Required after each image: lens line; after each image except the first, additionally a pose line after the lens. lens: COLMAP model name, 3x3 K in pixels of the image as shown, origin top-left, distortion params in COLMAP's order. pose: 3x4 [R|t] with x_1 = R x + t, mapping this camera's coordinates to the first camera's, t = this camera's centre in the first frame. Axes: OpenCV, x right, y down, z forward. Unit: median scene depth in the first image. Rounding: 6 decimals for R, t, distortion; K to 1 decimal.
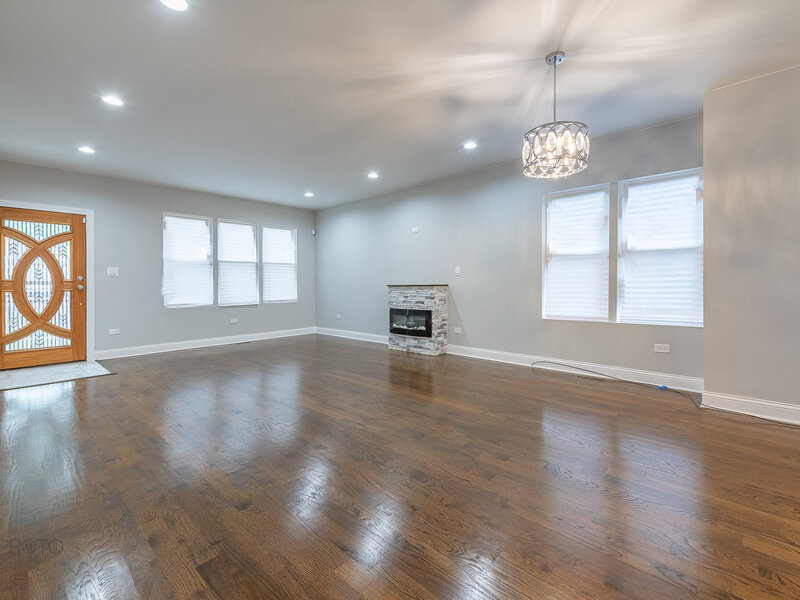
lens RADIAL K [[363.6, 0, 405.6], [0, 363.6, 288.5], [0, 0, 1]] dist [0.009140, -0.000190]
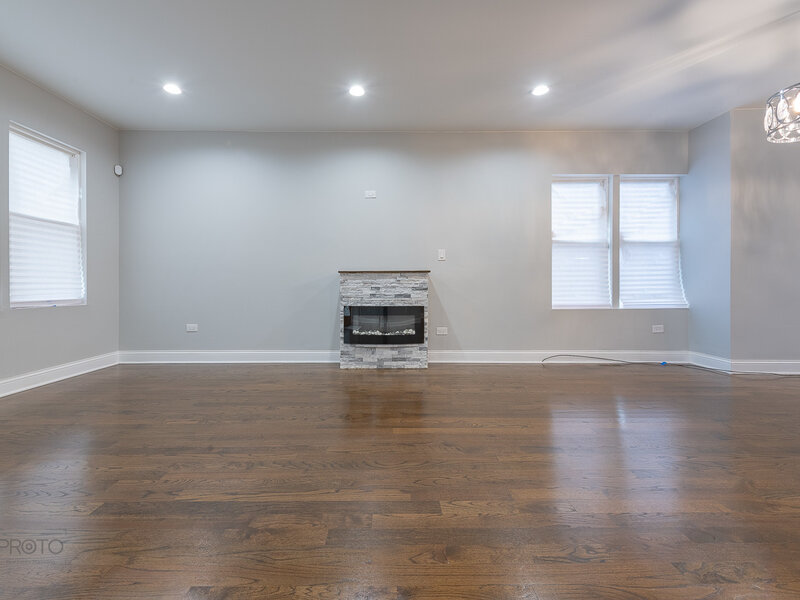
lens RADIAL K [[363.6, 0, 405.6], [0, 363.6, 288.5], [0, 0, 1]] dist [0.009140, -0.000190]
pose [[0.735507, -0.001106, 0.677516, -0.441562], [0.005030, 0.999980, -0.003828, 0.027311], [-0.677498, 0.006224, 0.735498, 0.483454]]
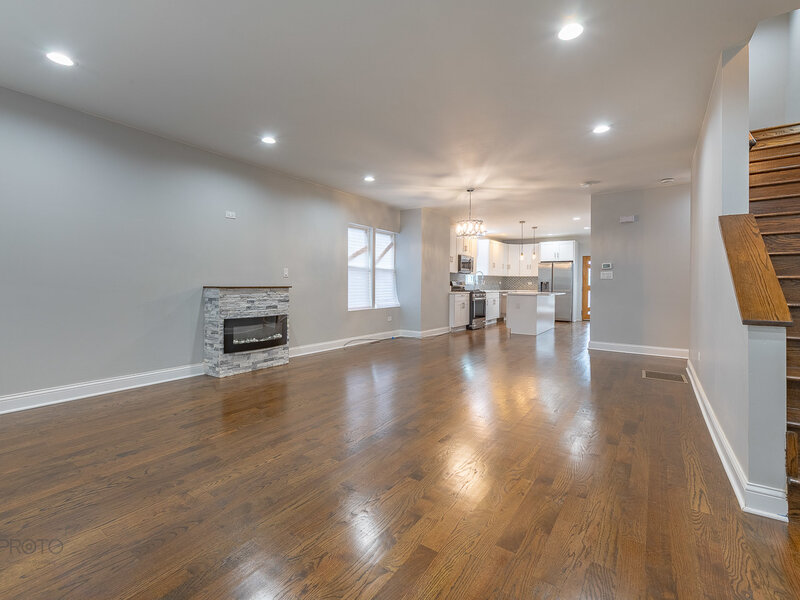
lens RADIAL K [[345.6, 0, 401.1], [0, 345.6, 288.0], [0, 0, 1]] dist [0.002893, 0.000050]
pose [[-0.115933, -0.002153, 0.993255, -0.817047], [0.005993, 0.999978, 0.002867, -0.007306], [-0.993239, 0.006285, -0.115918, 0.802660]]
